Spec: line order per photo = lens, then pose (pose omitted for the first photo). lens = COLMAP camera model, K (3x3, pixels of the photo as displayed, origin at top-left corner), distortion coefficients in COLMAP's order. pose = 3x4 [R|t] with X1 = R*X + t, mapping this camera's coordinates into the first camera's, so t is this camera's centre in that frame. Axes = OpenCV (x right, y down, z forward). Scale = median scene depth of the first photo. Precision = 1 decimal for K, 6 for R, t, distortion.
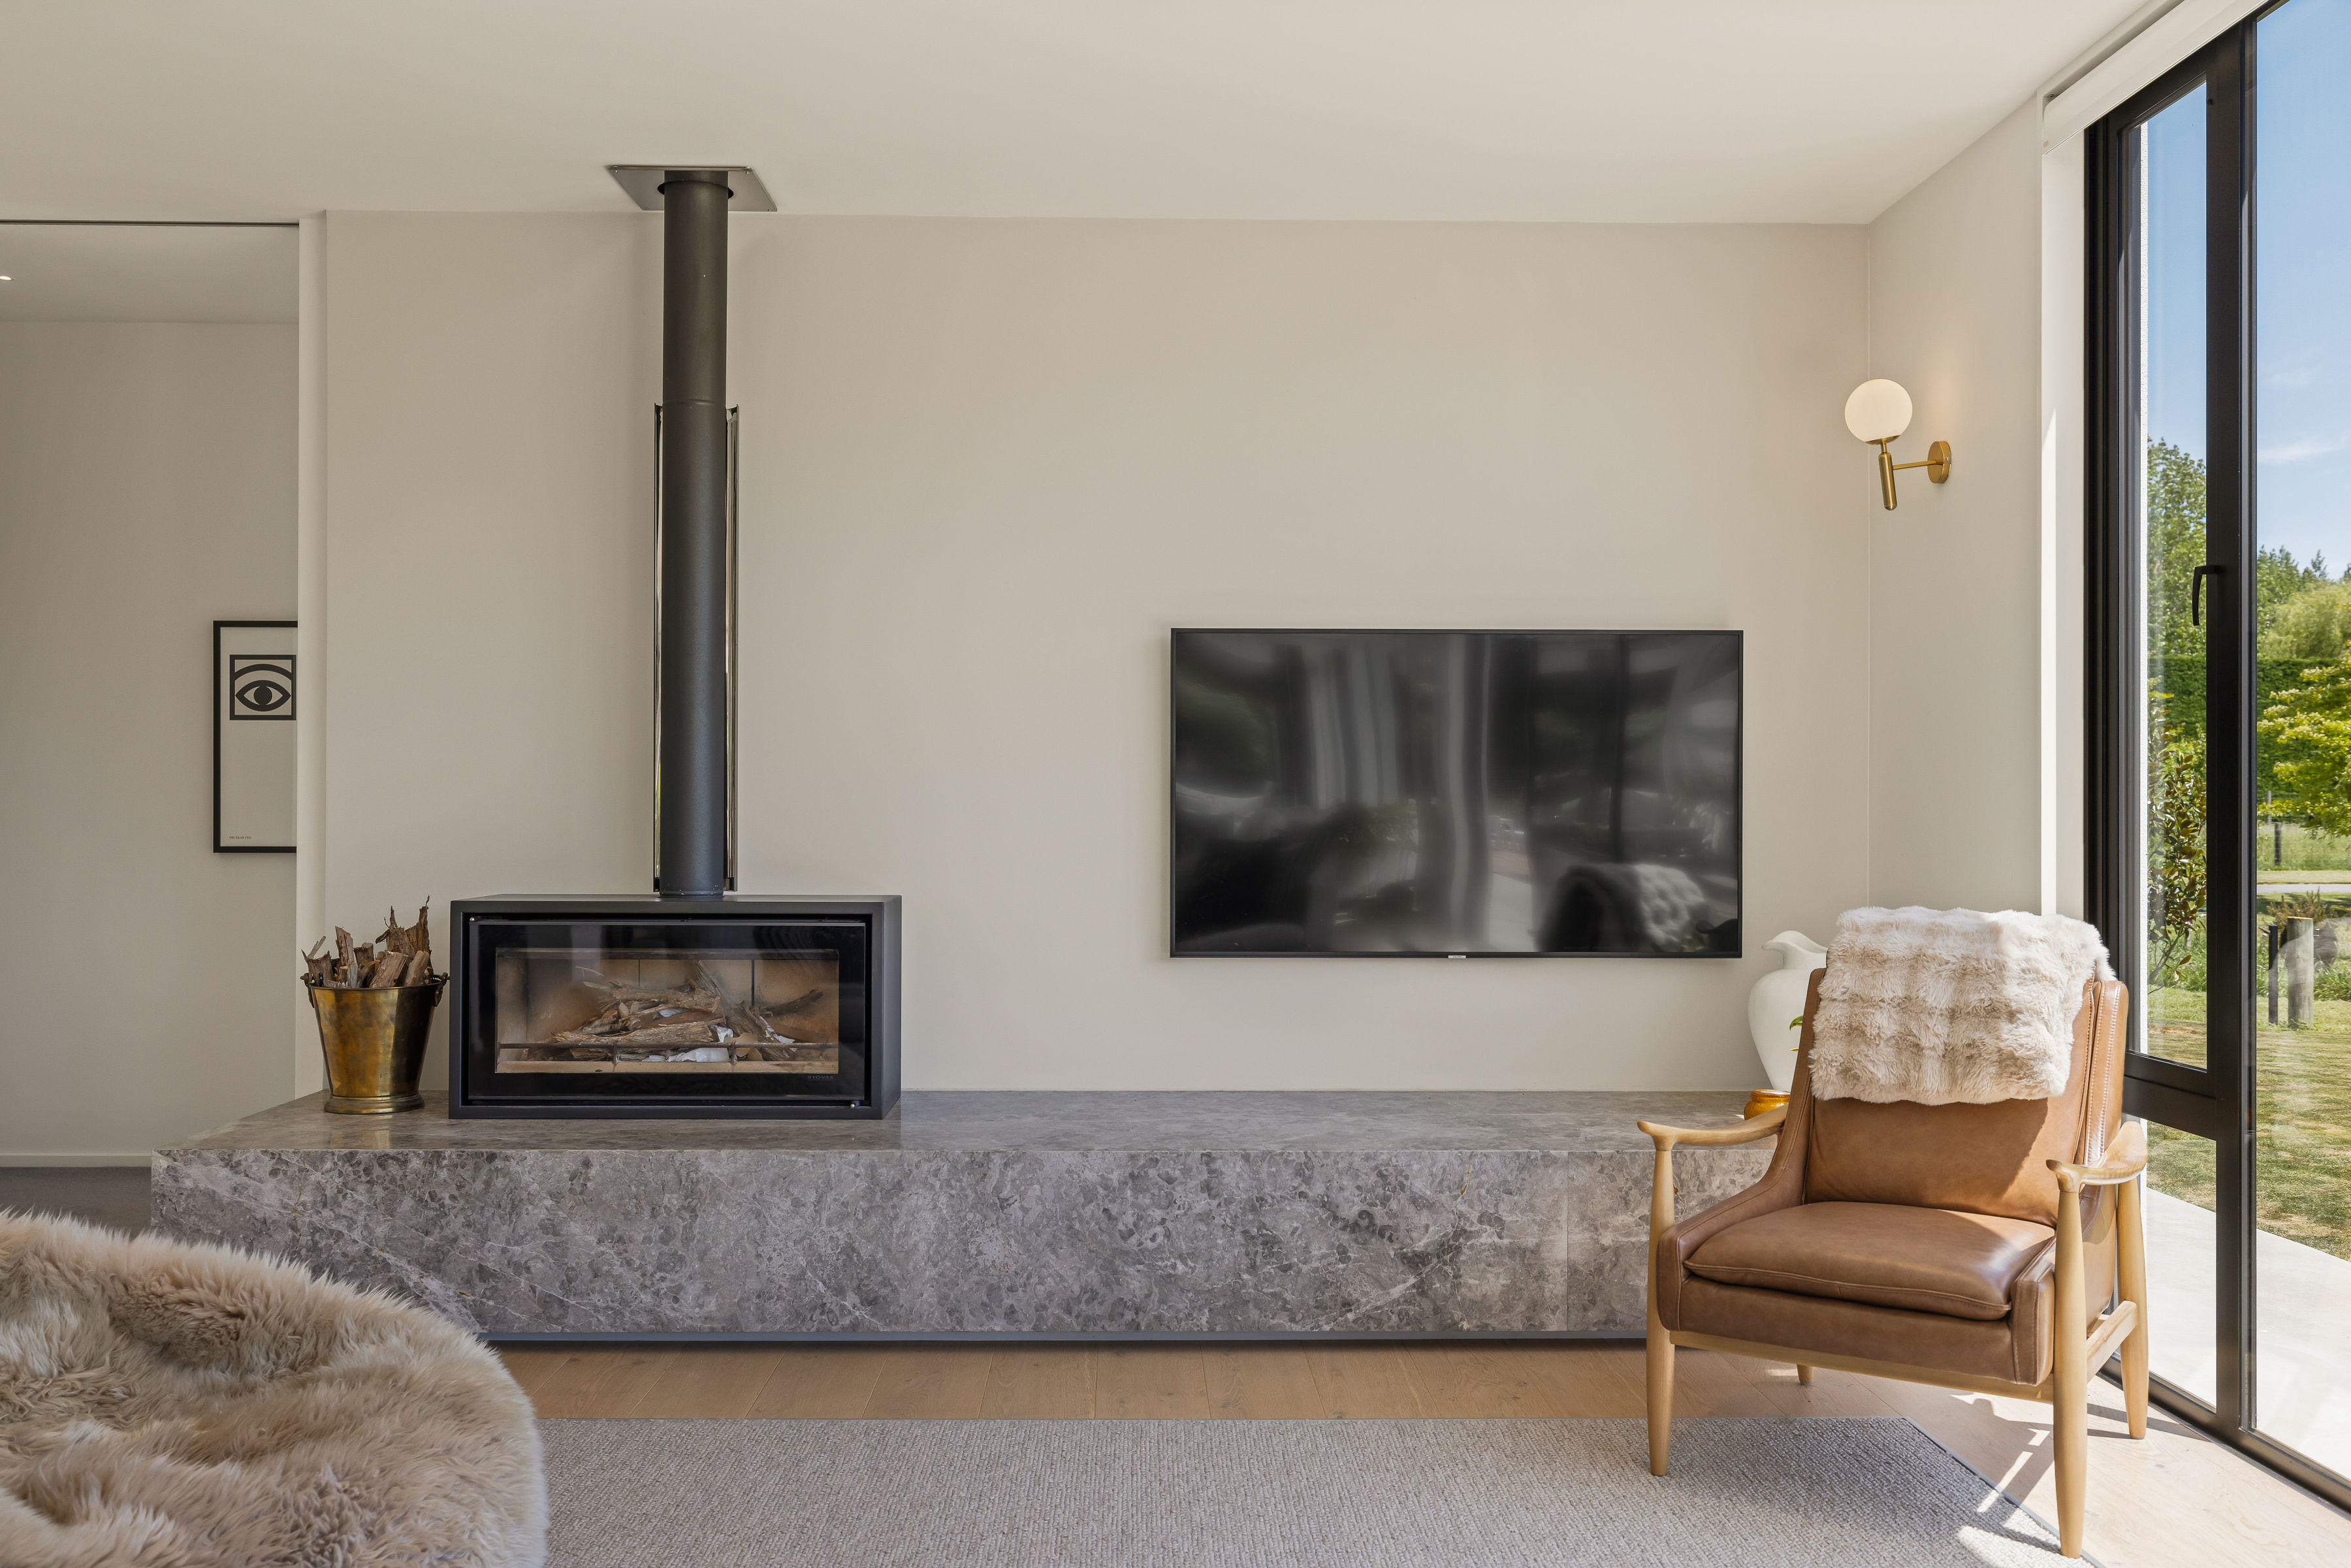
lens RADIAL K [[2012.2, 0, 1187.5], [0, 2012.2, 805.1], [0, 0, 1]] dist [-0.036818, -0.000090]
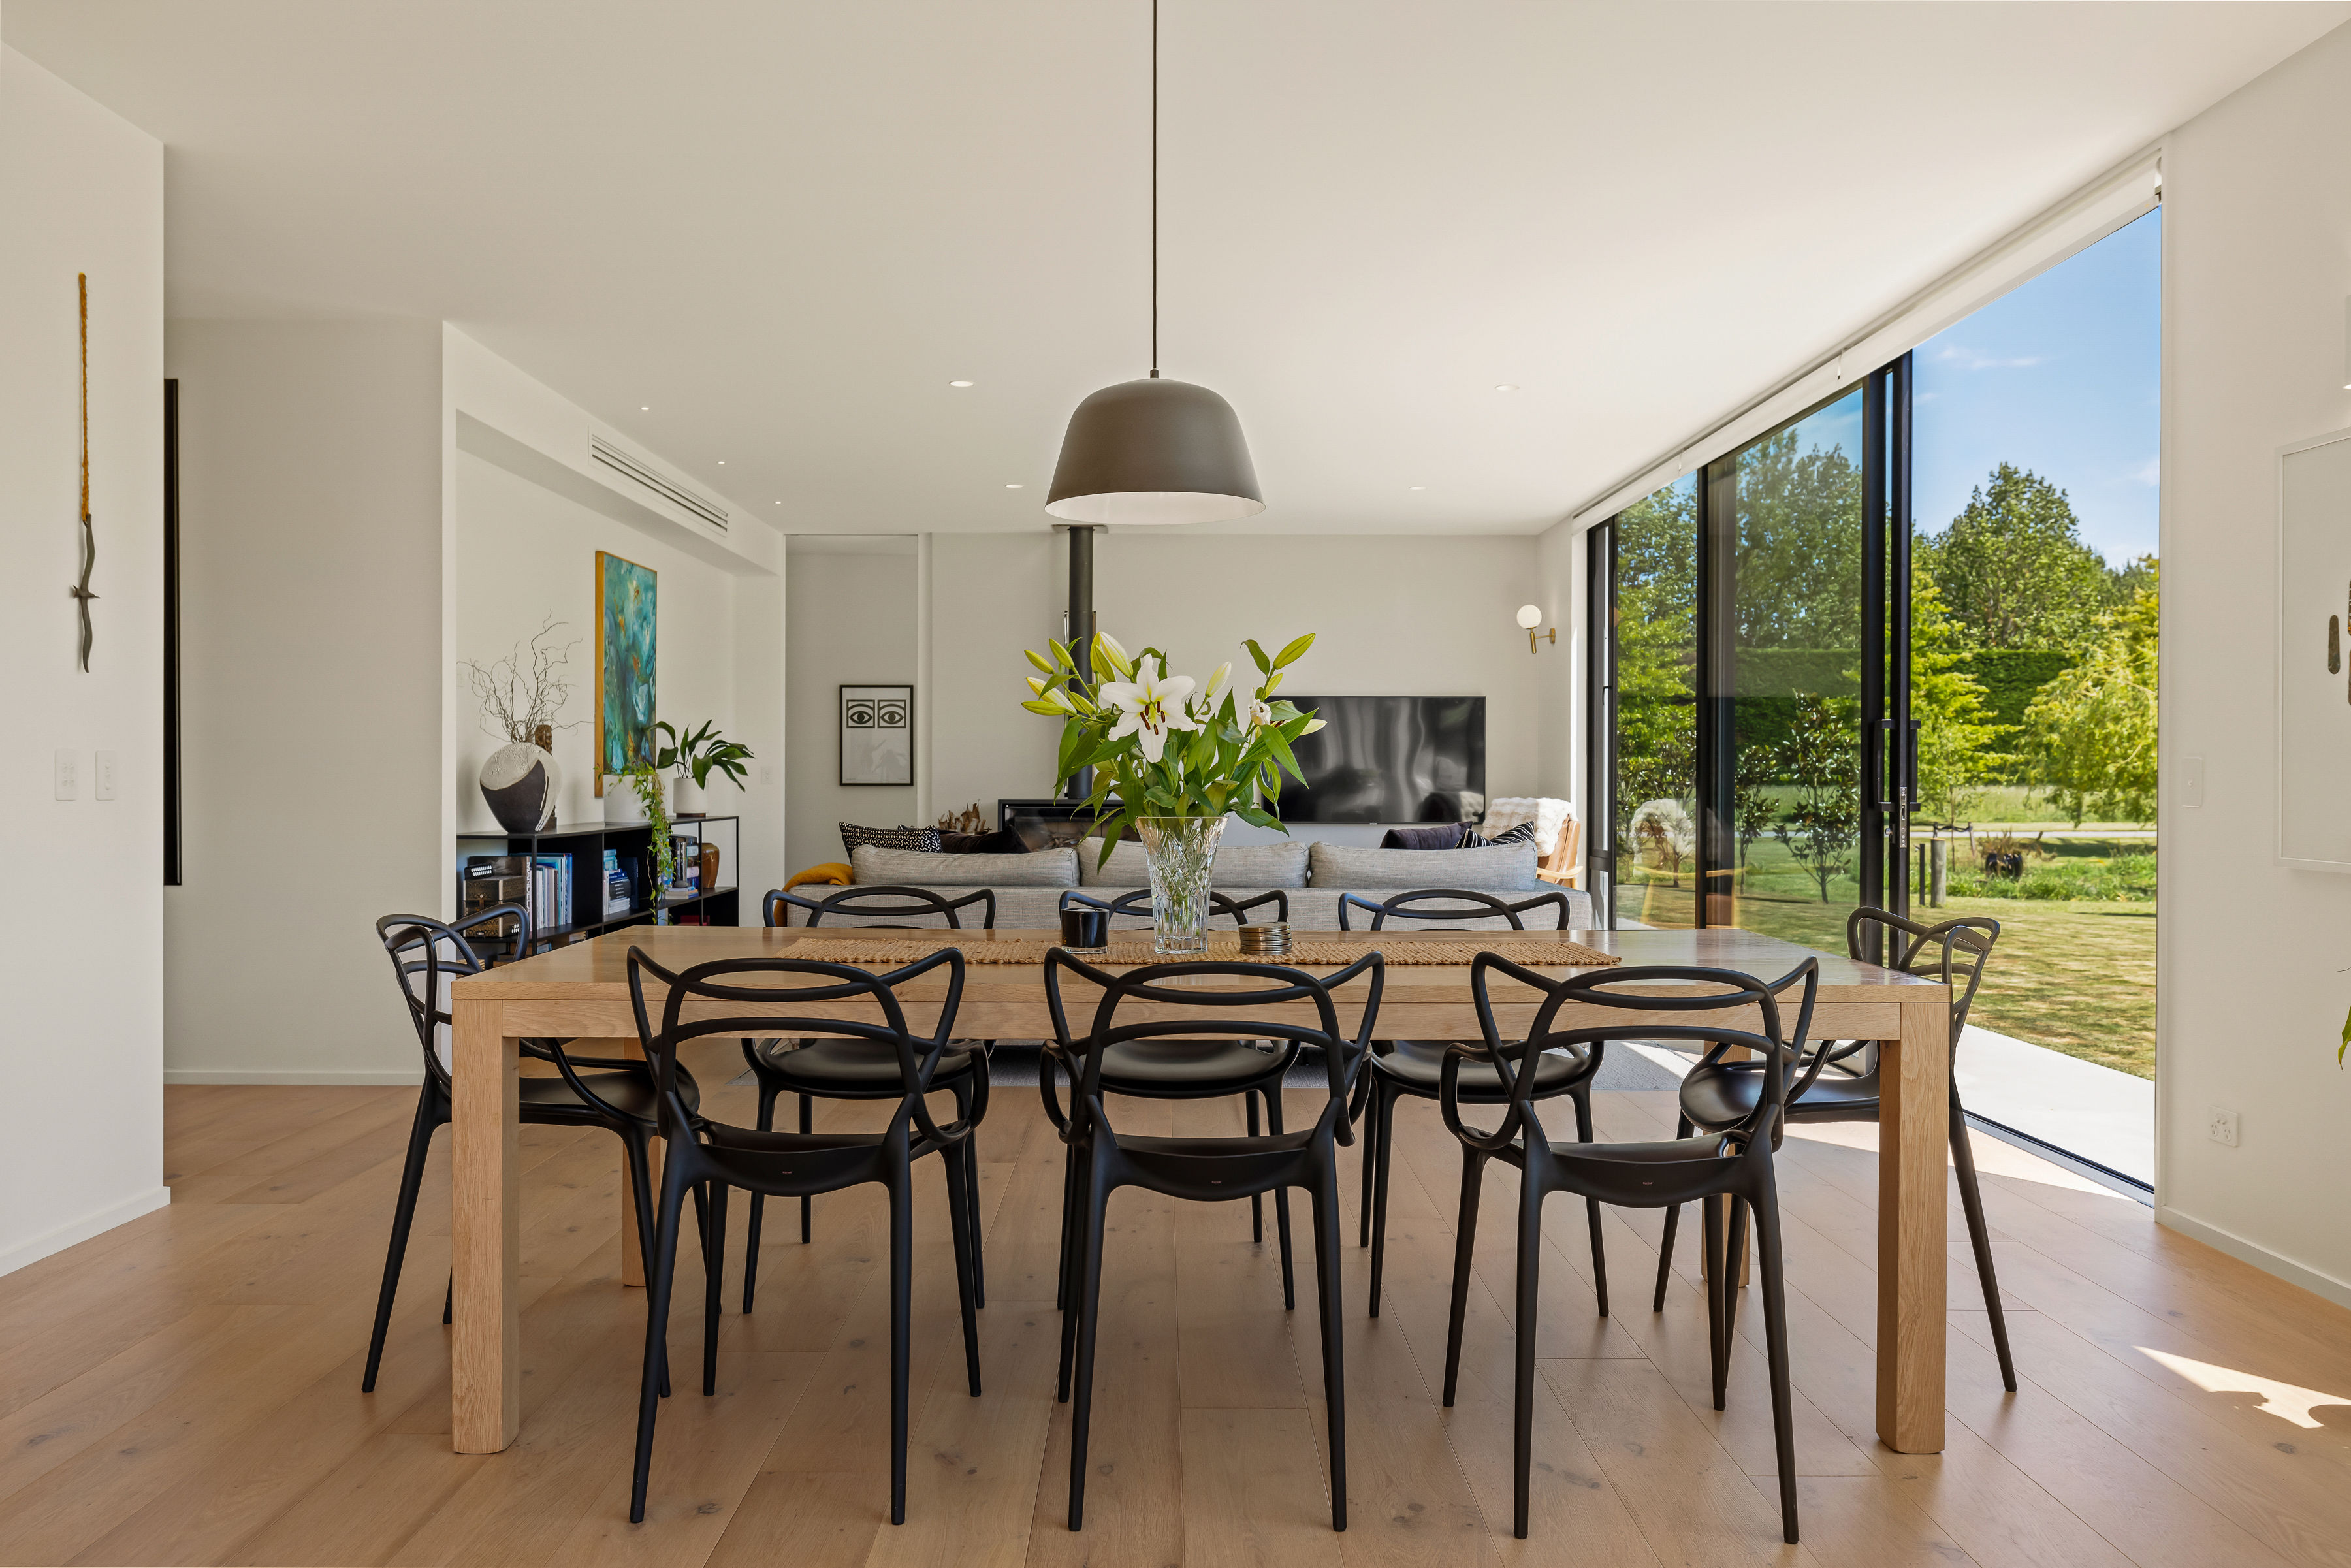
lens RADIAL K [[1698.8, 0, 1173.8], [0, 1698.8, 788.8], [0, 0, 1]] dist [0.026337, 0.000765]
pose [[0.999748, 0.001297, -0.022424, -0.074786], [-0.001064, 0.999945, 0.010402, 0.008897], [0.022437, -0.010376, 0.999694, -1.247977]]
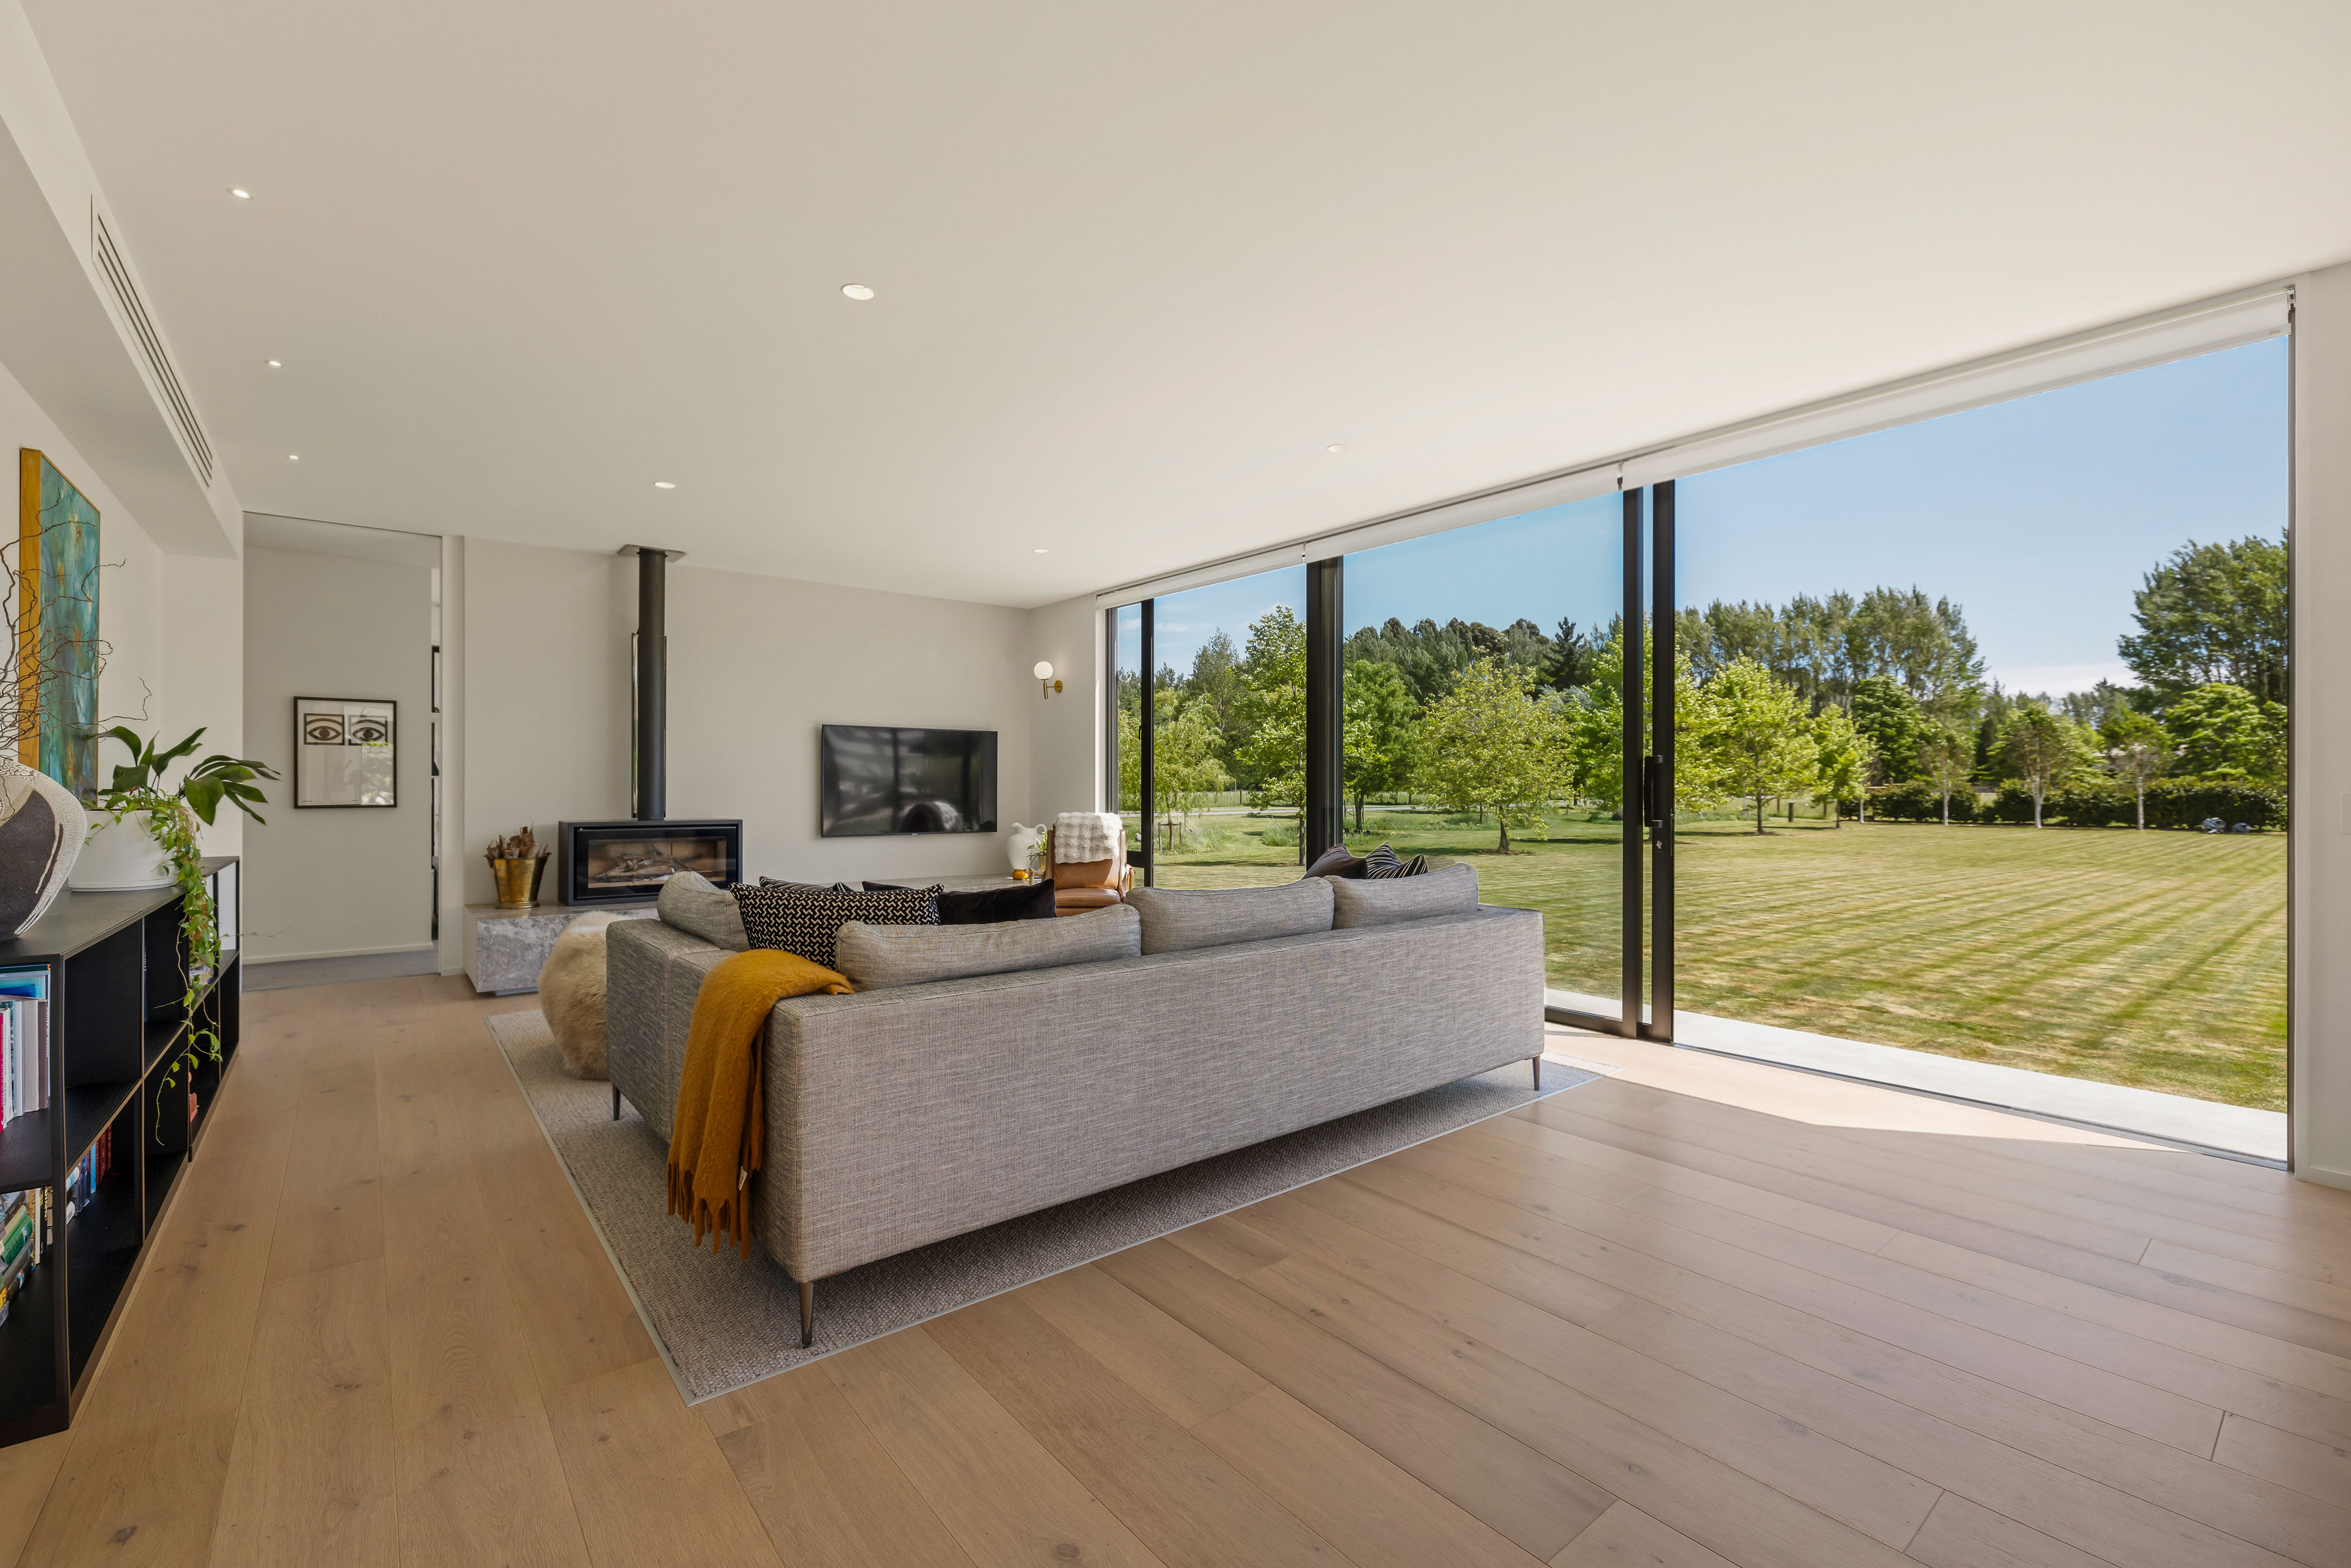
lens RADIAL K [[982.9, 0, 1161.0], [0, 982.9, 787.4], [0, 0, 1]] dist [0.002230, -0.000010]
pose [[0.801099, -0.002240, 0.598528, -0.492986], [0.000483, 0.999995, 0.003097, -0.001418], [-0.598532, -0.002192, 0.801096, -0.464634]]
